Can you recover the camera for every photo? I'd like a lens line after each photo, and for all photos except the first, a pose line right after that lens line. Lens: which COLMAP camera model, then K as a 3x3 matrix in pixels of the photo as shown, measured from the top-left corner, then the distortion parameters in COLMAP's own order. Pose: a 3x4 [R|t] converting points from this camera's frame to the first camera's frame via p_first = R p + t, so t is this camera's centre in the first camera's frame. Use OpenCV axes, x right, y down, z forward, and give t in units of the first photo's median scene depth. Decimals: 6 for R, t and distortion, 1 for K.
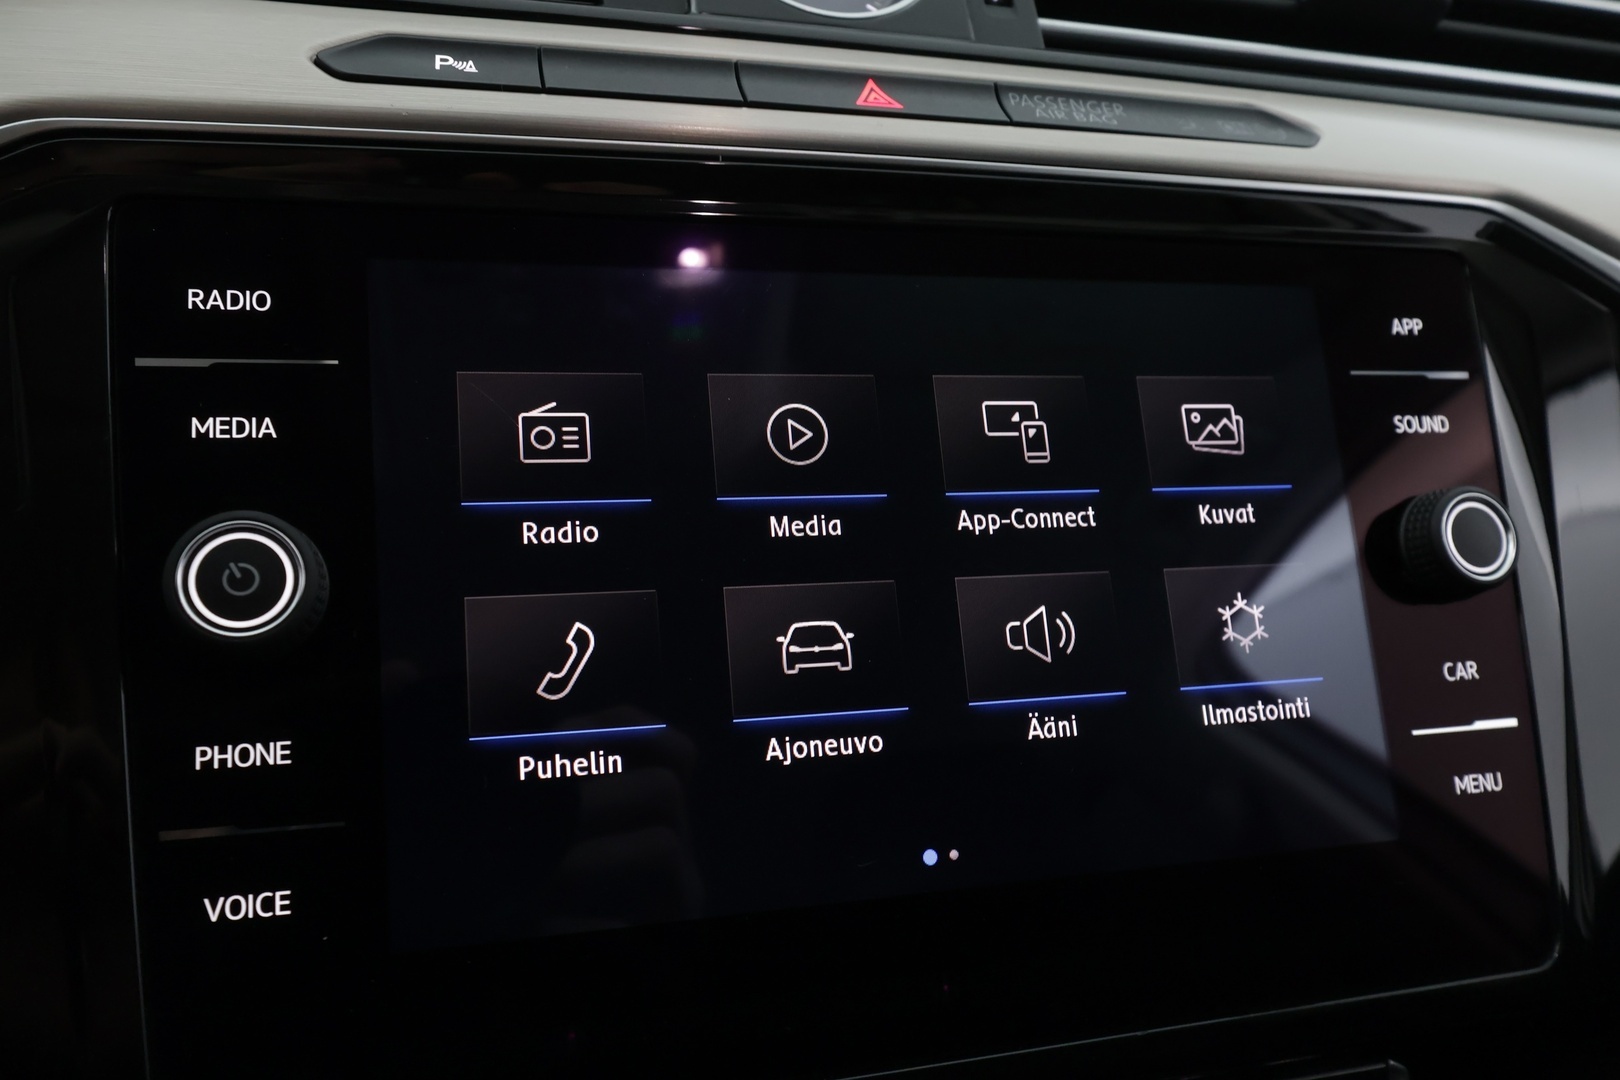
lens RADIAL K [[1264.1, 0, 810.0], [0, 1264.1, 540.0], [0, 0, 1]] dist [0.010151, -0.001029]
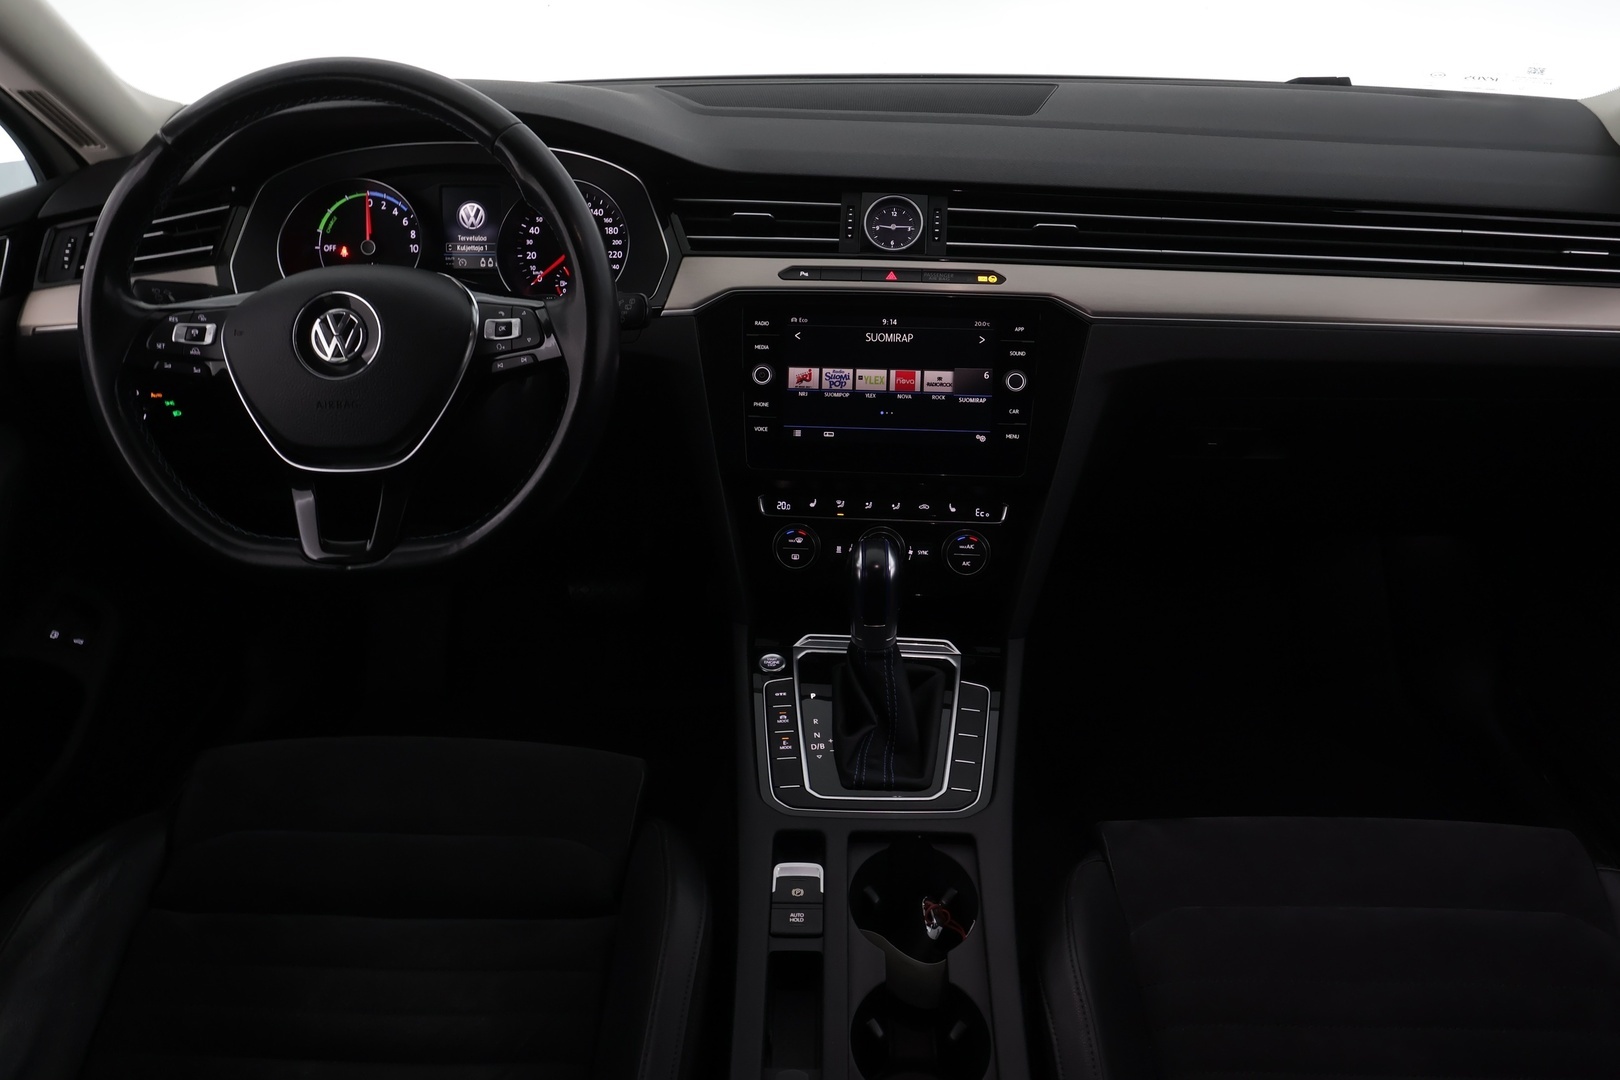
lens RADIAL K [[1272.2, 0, 815.6], [0, 1272.2, 544.3], [0, 0, 1]] dist [0.003503, 0.003632]
pose [[0.936166, 0.116875, -0.331561, 1.458190], [-0.049165, 0.977378, 0.205706, -0.338434], [0.348103, -0.176274, 0.920735, -3.571073]]
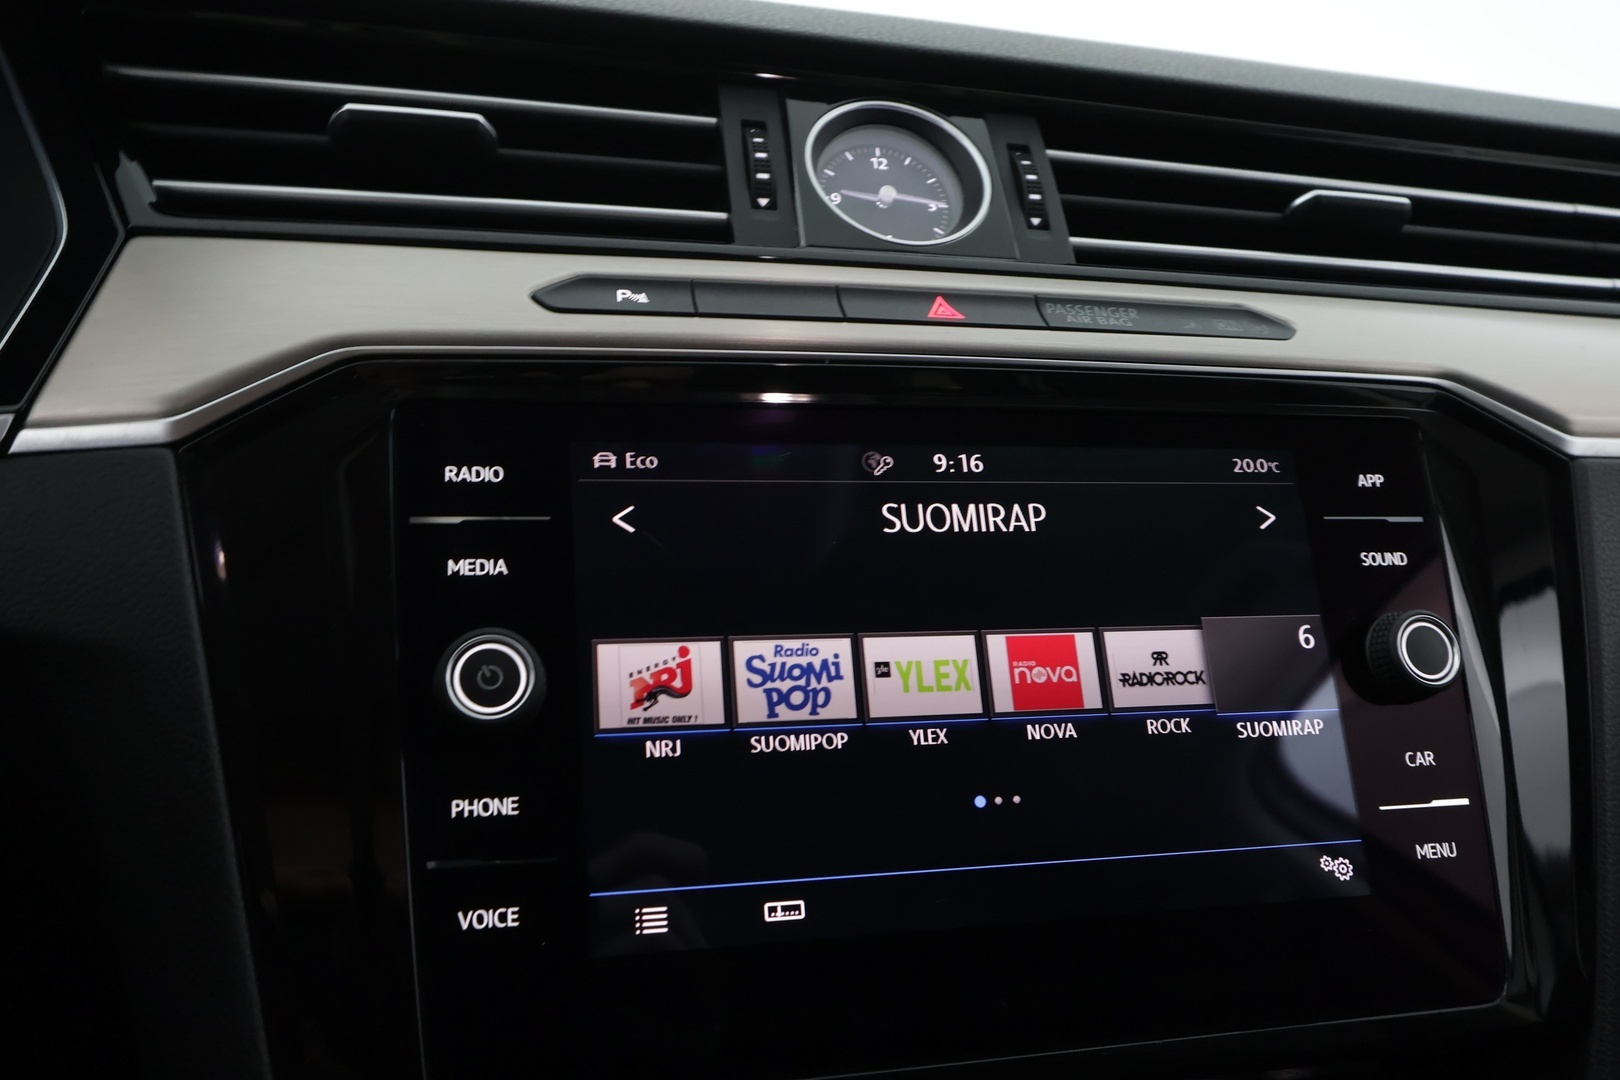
lens RADIAL K [[1297.0, 0, 810.0], [0, 1297.0, 540.0], [0, 0, 1]] dist [0.002253, 0.010694]
pose [[0.999215, -0.000134, -0.039617, -0.032631], [-0.003249, 0.996348, -0.085319, 0.000640], [0.039484, 0.085381, 0.995566, -0.319806]]
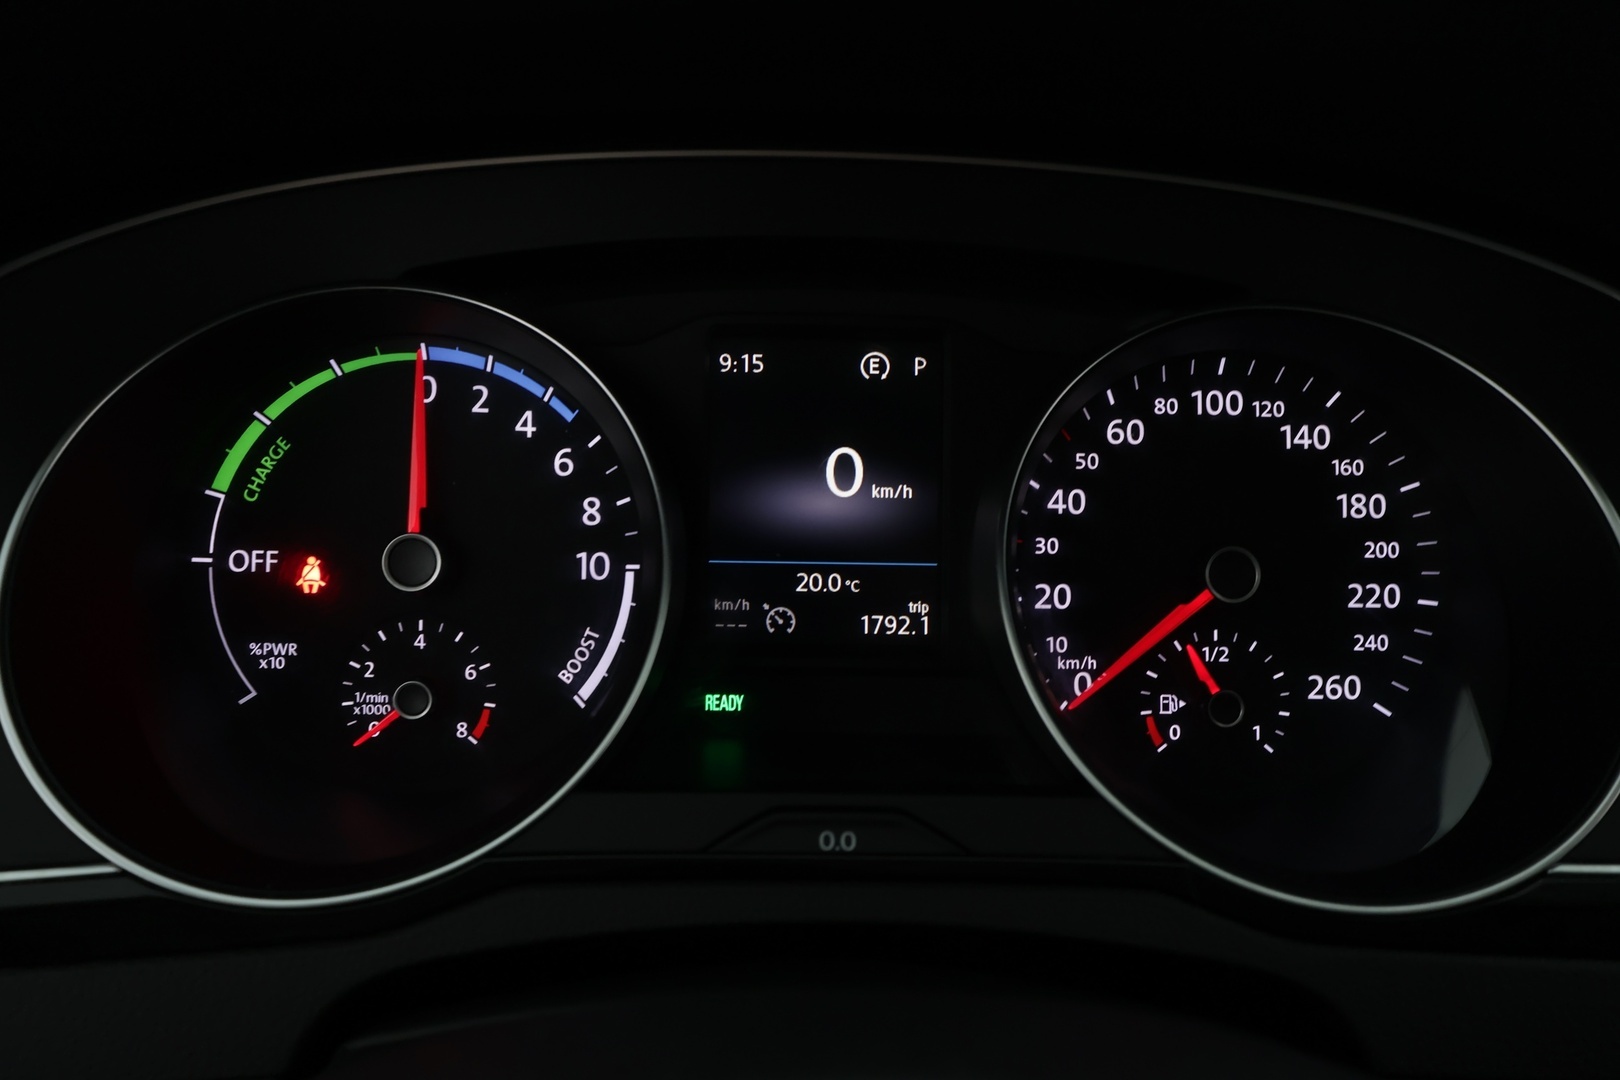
lens RADIAL K [[1272.2, 0, 815.6], [0, 1272.2, 544.3], [0, 0, 1]] dist [0.003503, 0.003632]
pose [[0.954747, 0.072166, -0.288530, -1.302161], [-0.061127, 0.997018, 0.047099, -0.465848], [0.291069, -0.027331, 0.956312, -0.381863]]
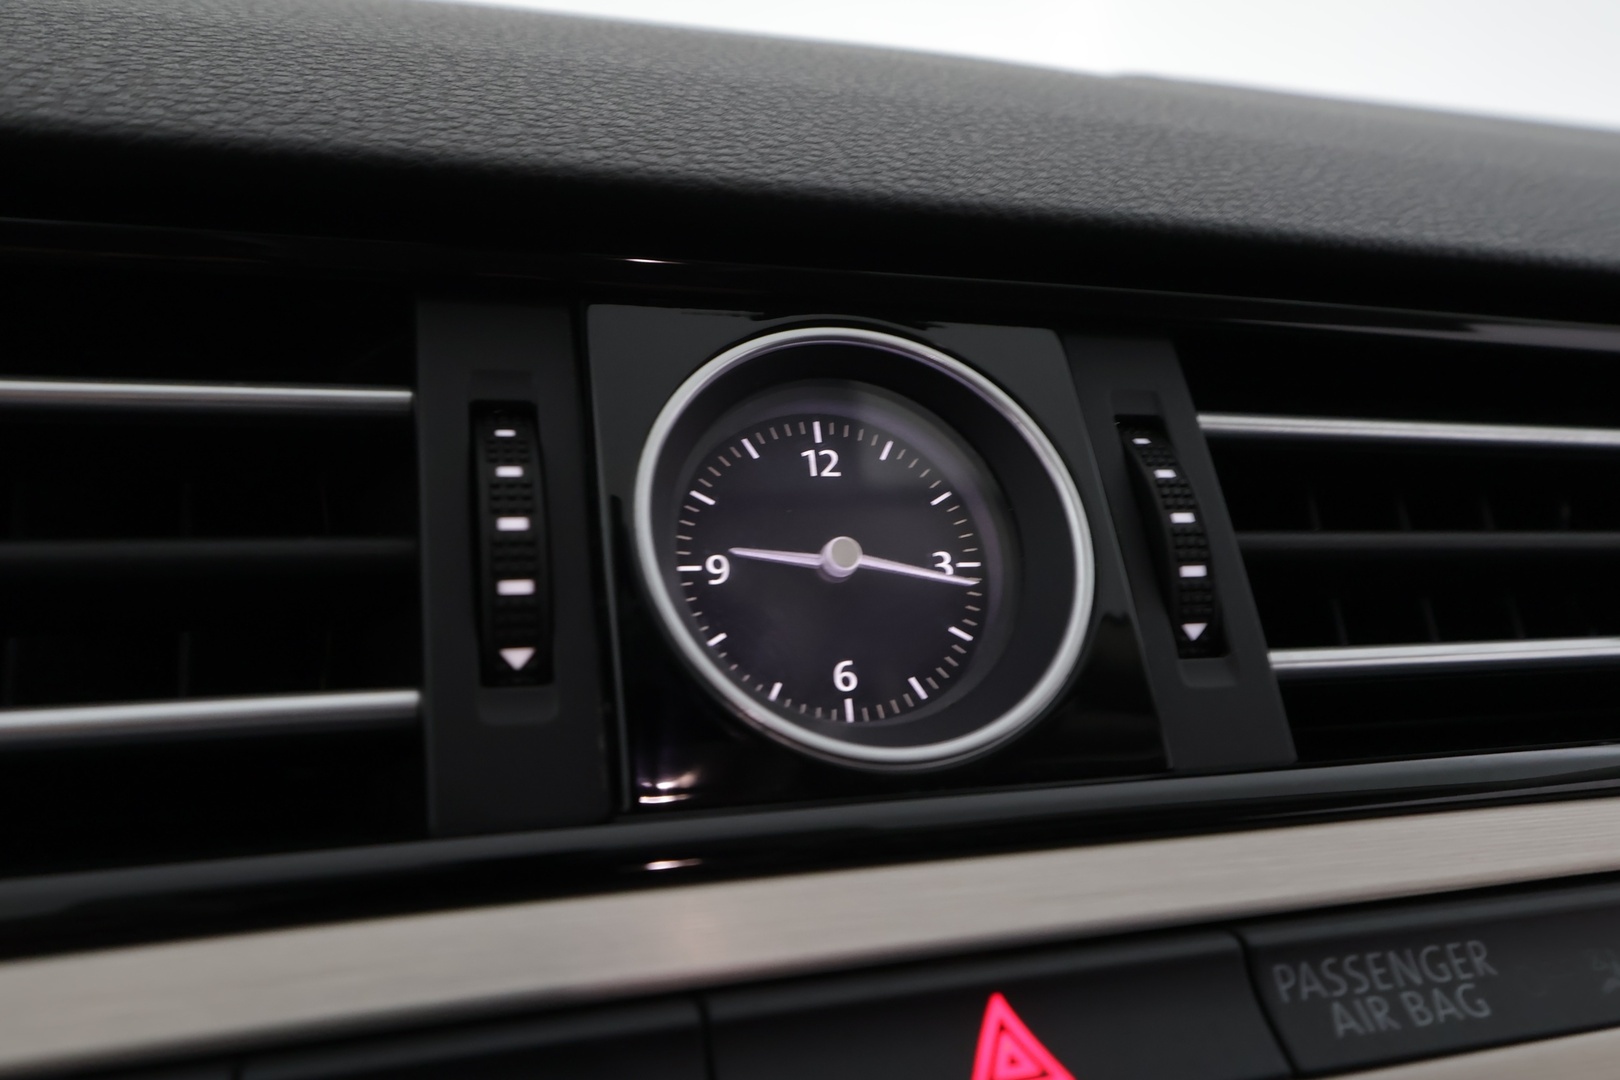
lens RADIAL K [[1272.2, 0, 815.6], [0, 1272.2, 544.3], [0, 0, 1]] dist [0.003503, 0.003632]
pose [[0.999730, -0.002015, 0.023168, -0.029521], [0.002379, 0.999874, -0.015697, -0.532359], [-0.023133, 0.015747, 0.999608, 0.543432]]
